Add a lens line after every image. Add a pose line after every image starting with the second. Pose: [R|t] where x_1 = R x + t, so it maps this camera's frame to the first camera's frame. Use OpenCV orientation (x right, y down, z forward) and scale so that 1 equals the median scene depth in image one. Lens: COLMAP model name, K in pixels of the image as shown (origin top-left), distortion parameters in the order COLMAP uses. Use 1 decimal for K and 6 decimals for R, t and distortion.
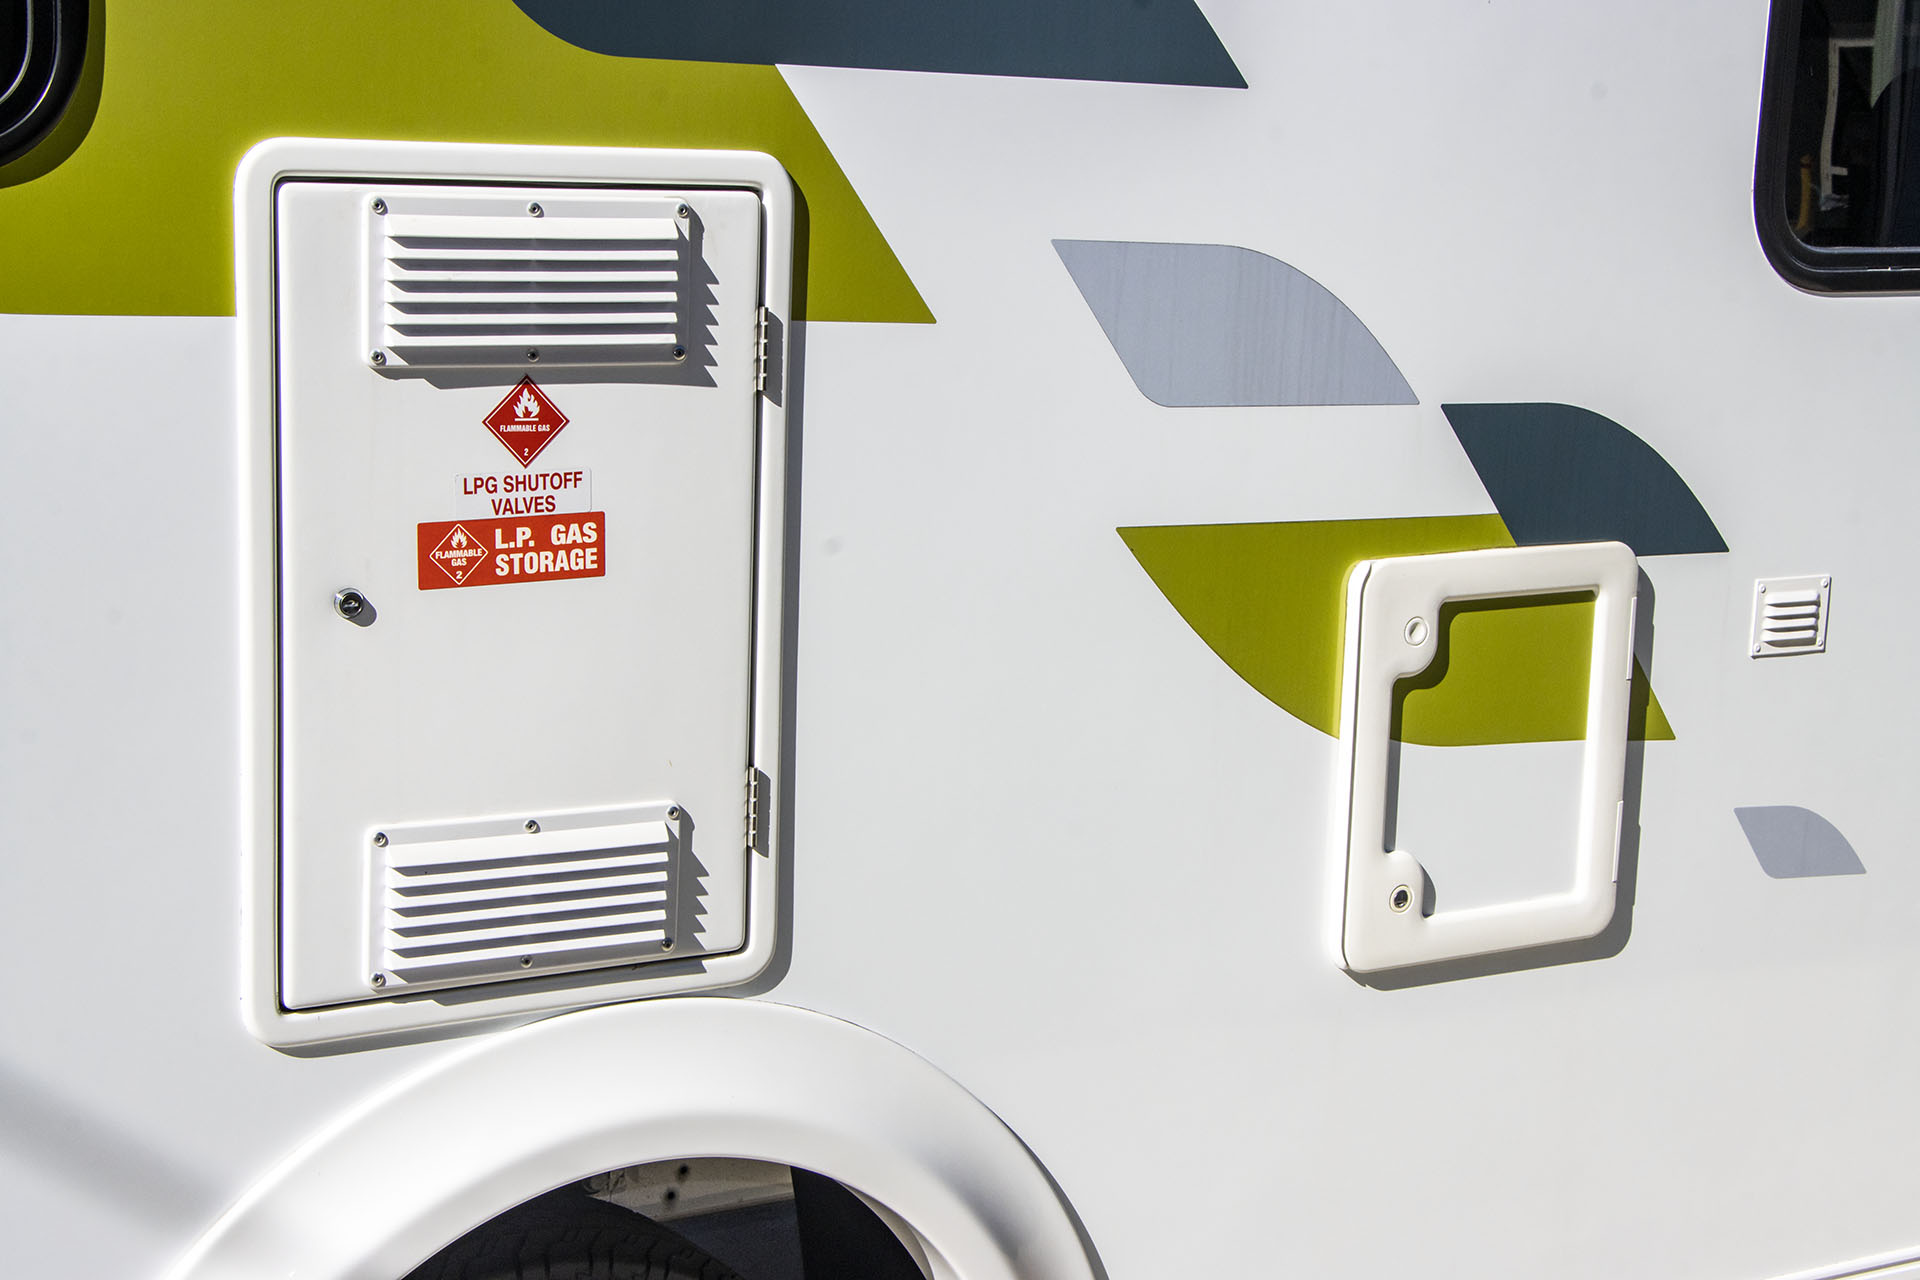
lens RADIAL K [[3083.3, 0, 960.0], [0, 3083.3, 640.0], [0, 0, 1]] dist [0.111842, -0.017176]
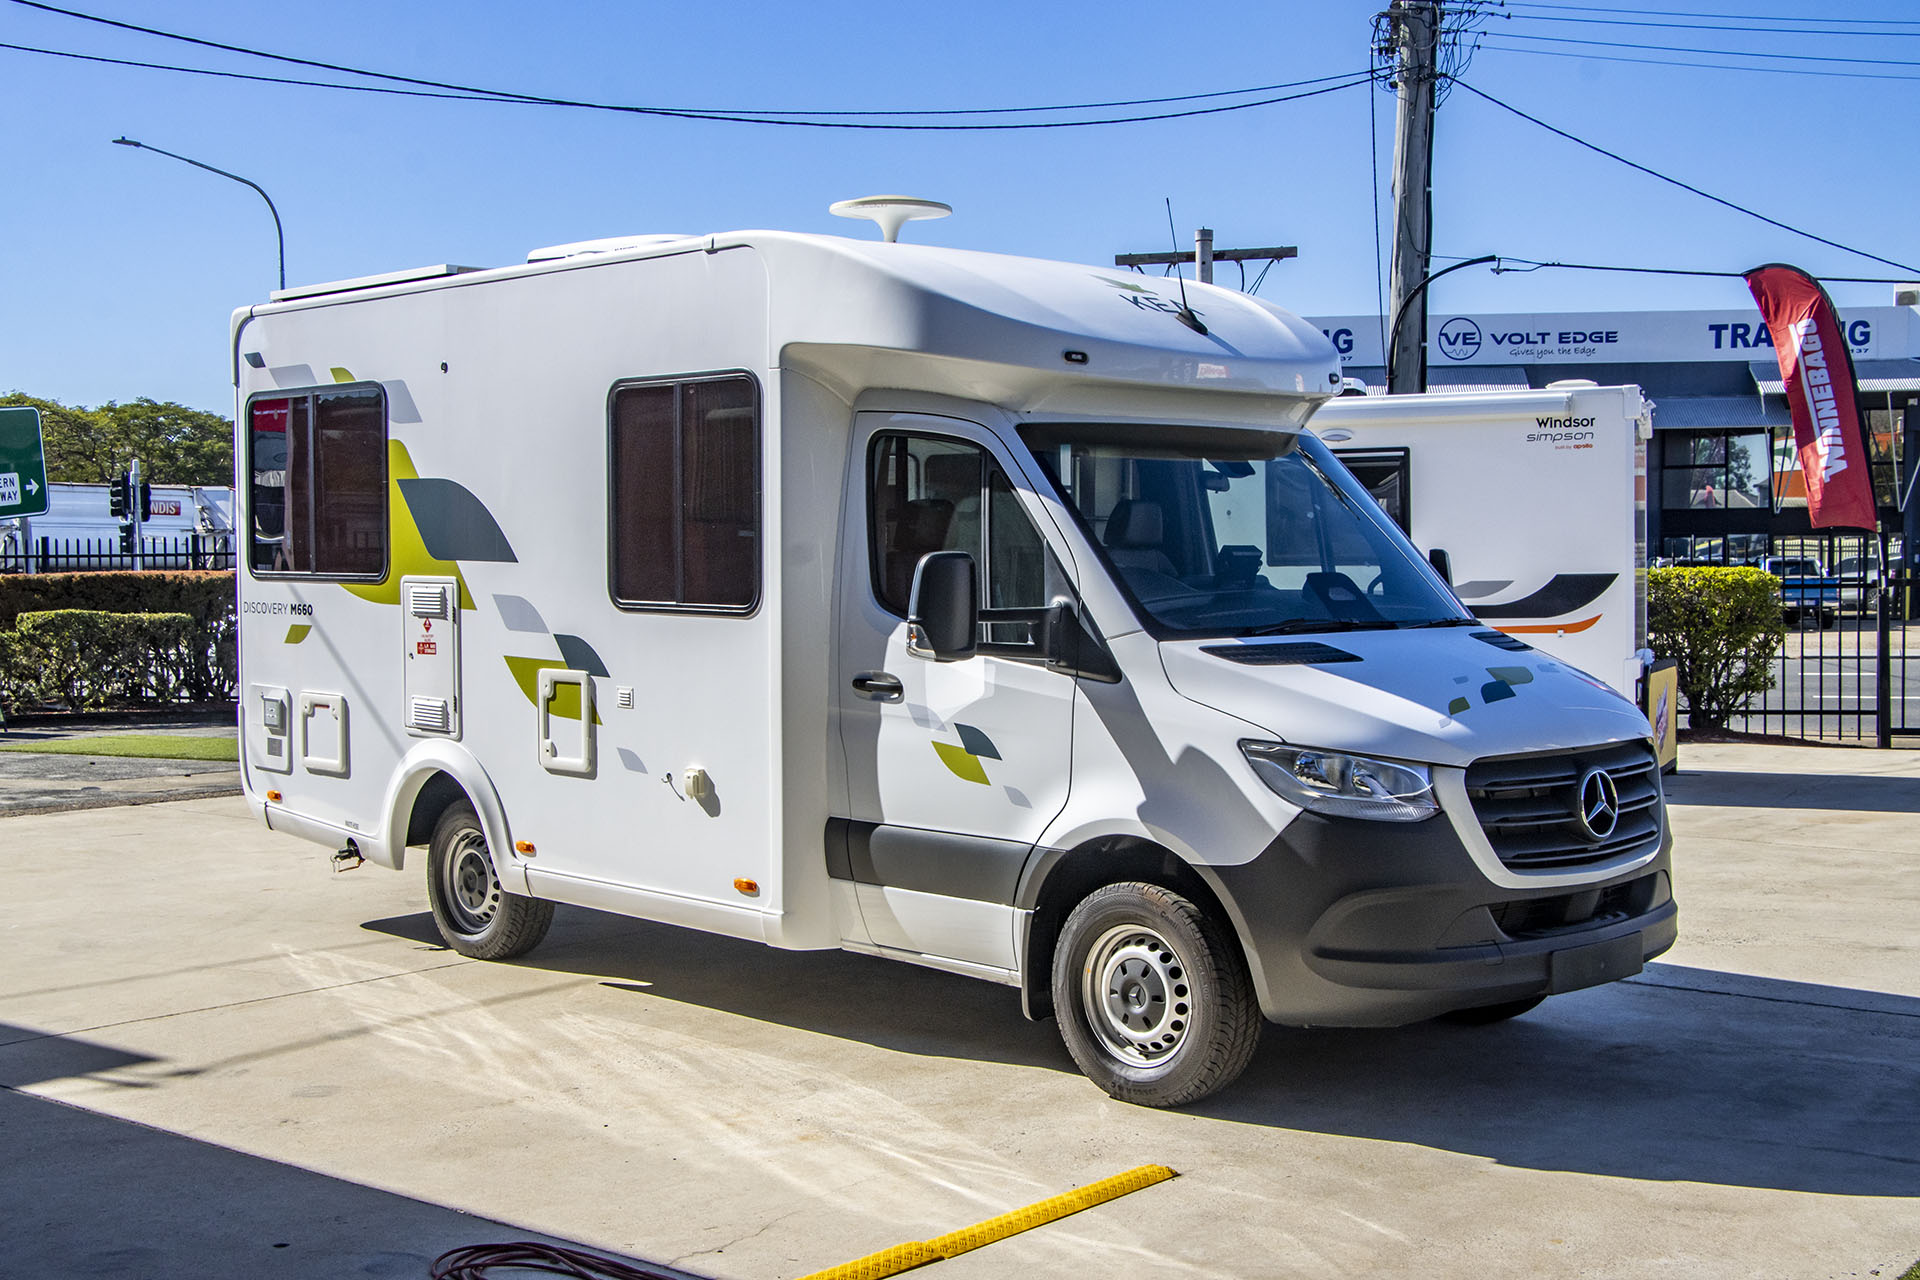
lens RADIAL K [[2285.0, 0, 938.0], [0, 2285.0, 658.8], [0, 0, 1]] dist [-0.016567, -0.003020]
pose [[0.209810, 0.024650, -0.977431, 3.780704], [-0.154813, 0.987909, -0.008317, -0.110751], [0.965408, 0.153064, 0.211090, 0.960541]]
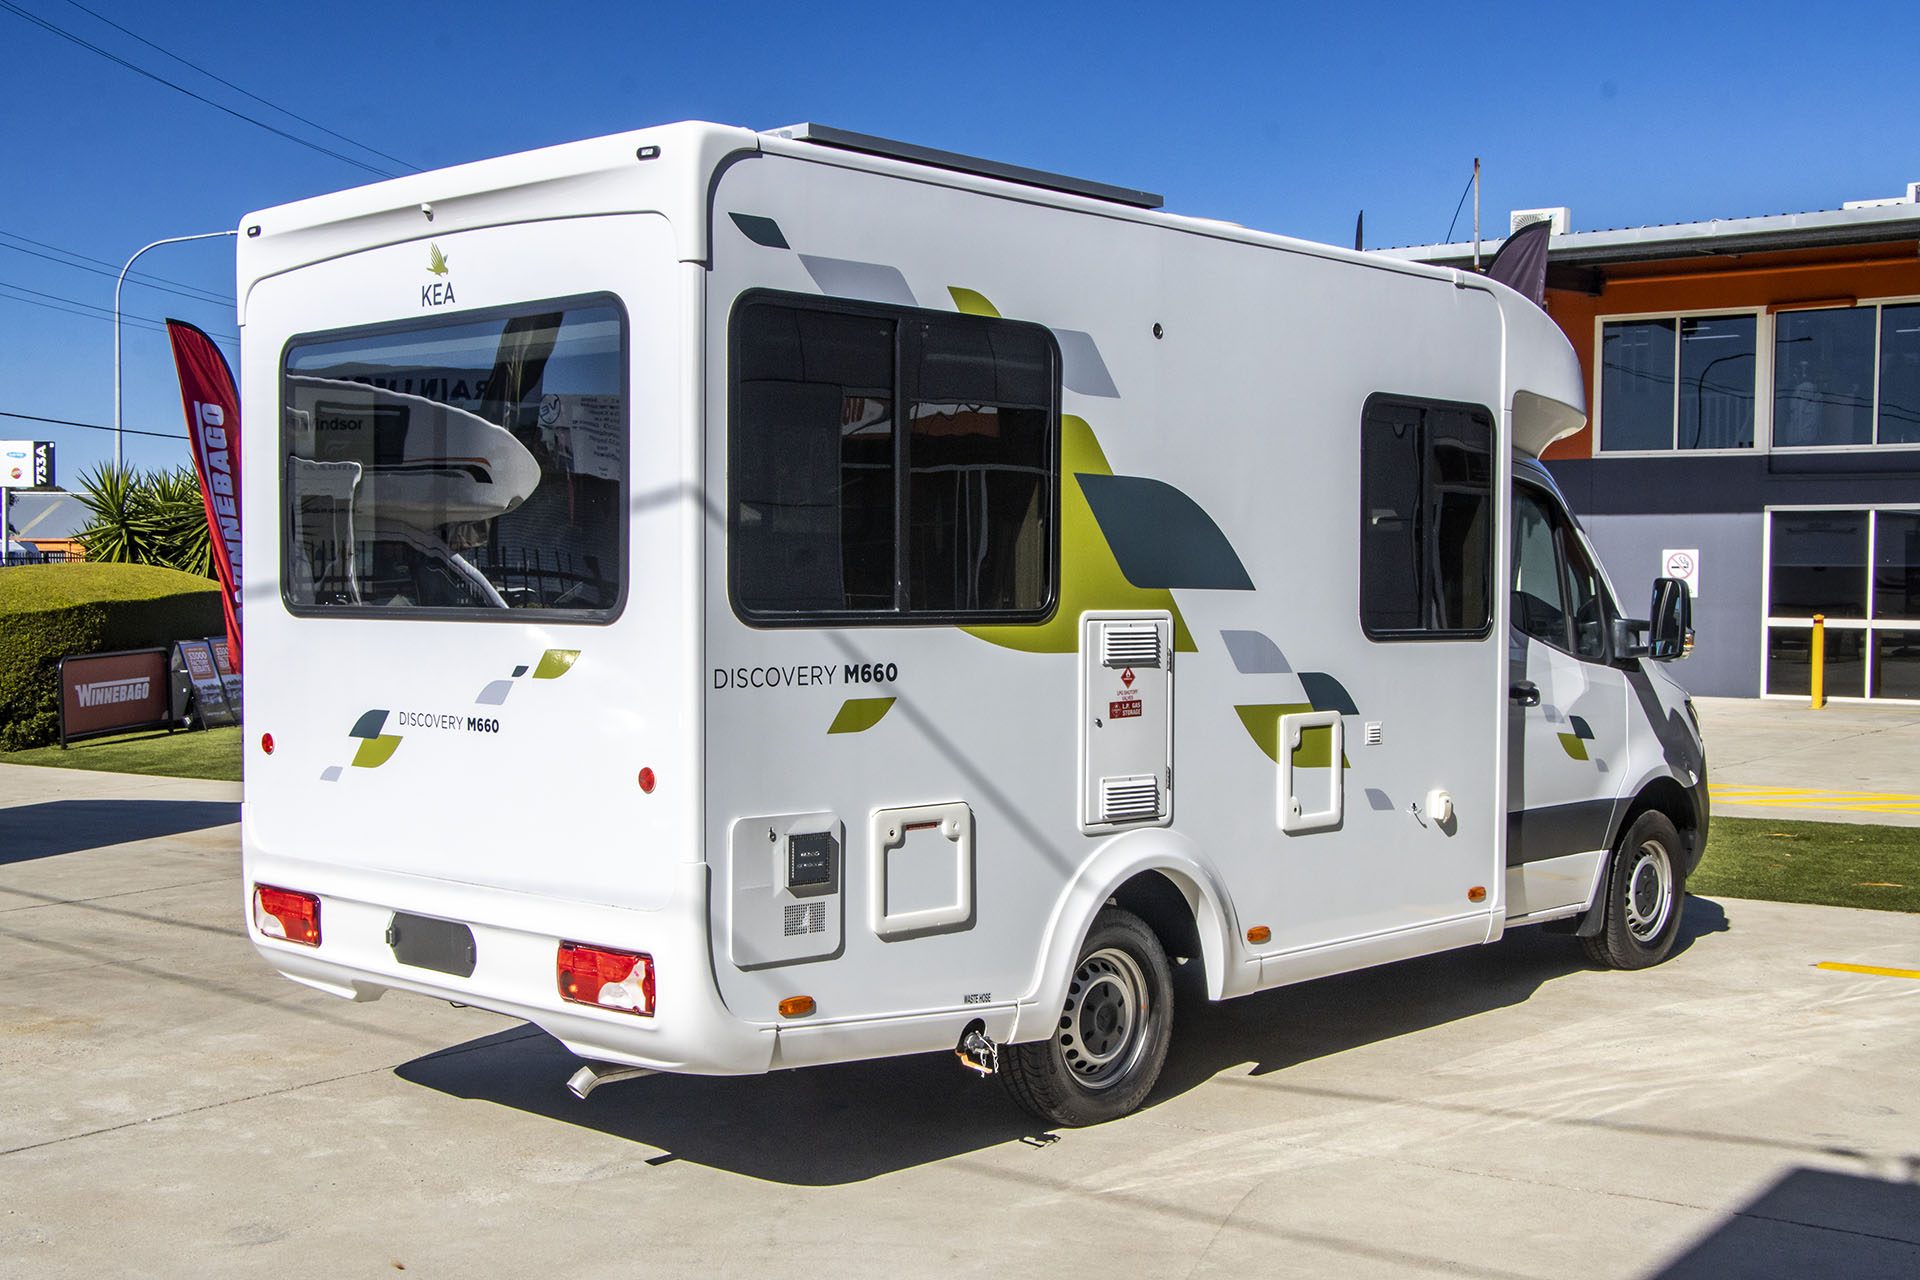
lens RADIAL K [[2285.0, 0, 938.0], [0, 2285.0, 658.8], [0, 0, 1]] dist [-0.016567, -0.003020]
pose [[0.968376, -0.032523, 0.247367, -1.045010], [0.063993, 0.990677, -0.120263, 0.232209], [-0.241150, 0.132289, 0.961429, -1.694437]]
